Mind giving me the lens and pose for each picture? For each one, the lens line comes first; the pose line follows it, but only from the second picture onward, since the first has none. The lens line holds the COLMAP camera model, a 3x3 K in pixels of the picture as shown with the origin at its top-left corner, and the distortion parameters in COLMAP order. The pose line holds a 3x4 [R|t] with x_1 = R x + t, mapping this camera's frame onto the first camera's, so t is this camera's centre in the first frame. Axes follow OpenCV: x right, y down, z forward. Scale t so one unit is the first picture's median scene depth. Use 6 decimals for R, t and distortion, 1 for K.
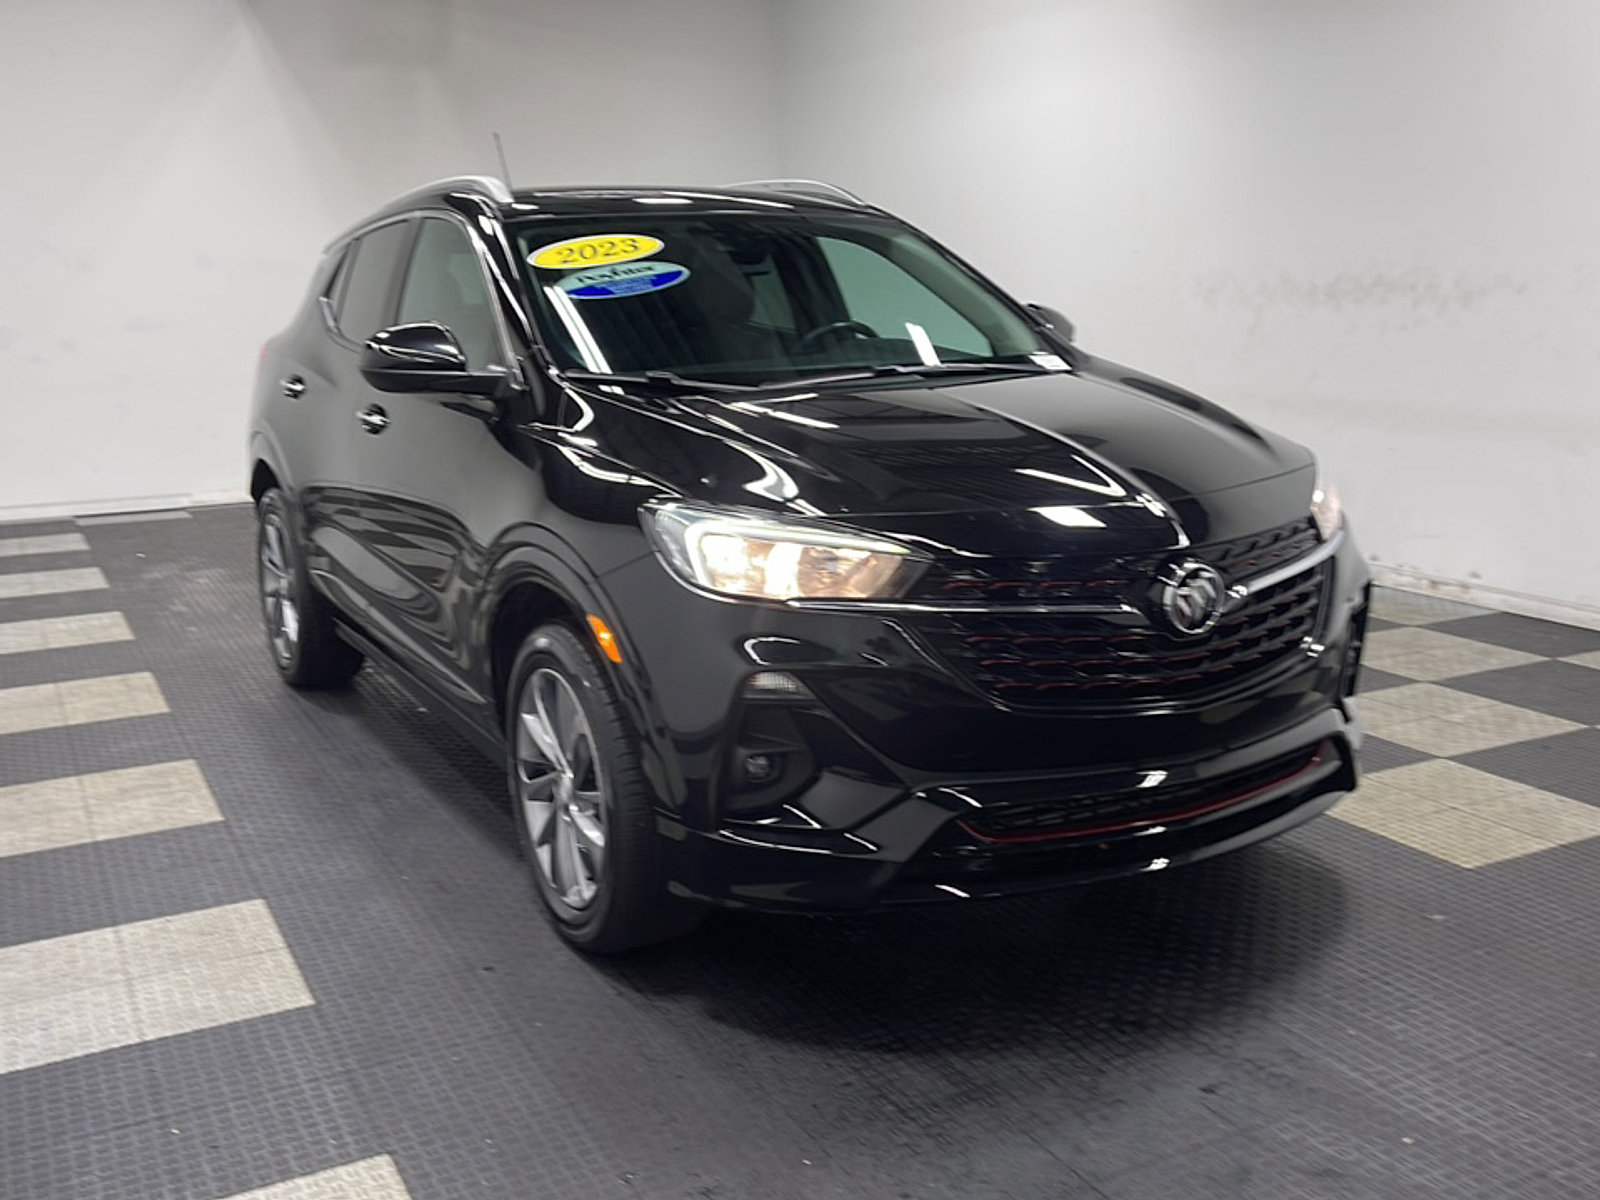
lens RADIAL K [[1605.4, 0, 800.0], [0, 1605.4, 600.0], [0, 0, 1]] dist [0.013558, 0.007958]
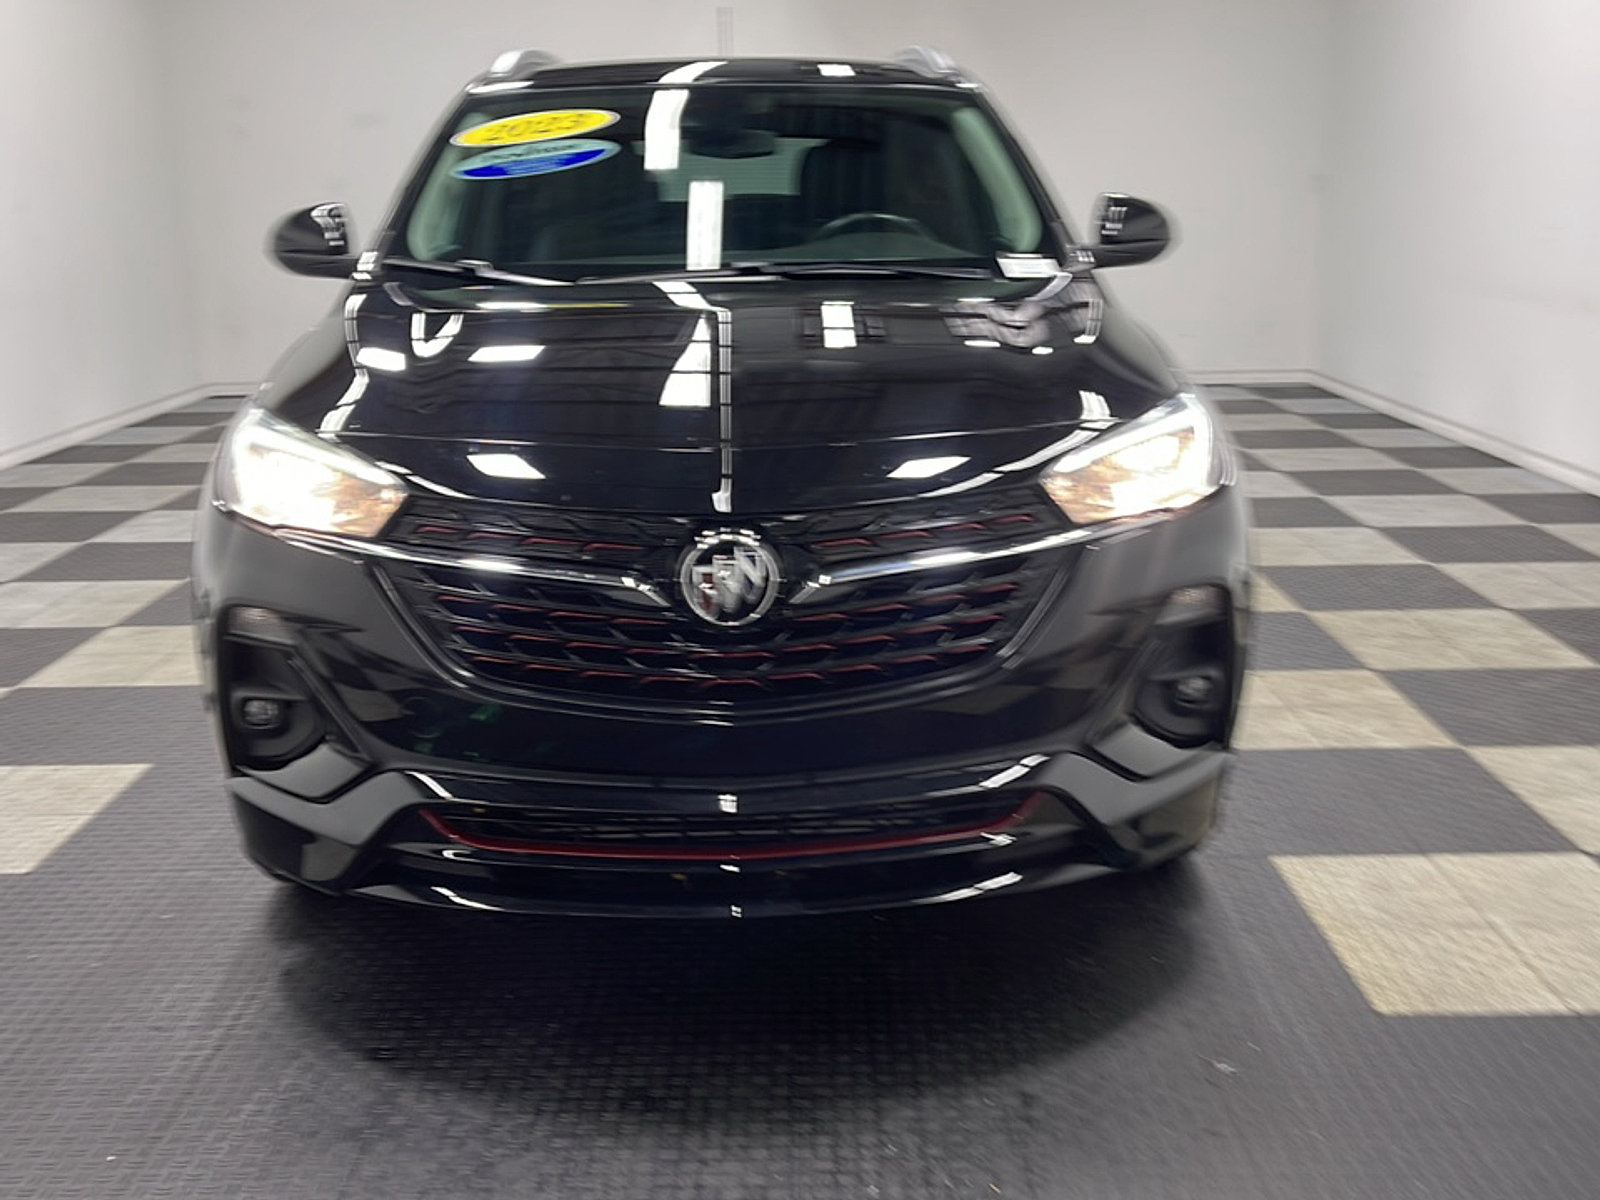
lens RADIAL K [[1605.4, 0, 800.0], [0, 1605.4, 600.0], [0, 0, 1]] dist [0.013558, 0.007958]
pose [[0.888240, 0.124416, -0.442211, 0.595017], [-0.096921, 0.991712, 0.084339, -0.057676], [0.449039, -0.032054, 0.892937, 0.328725]]
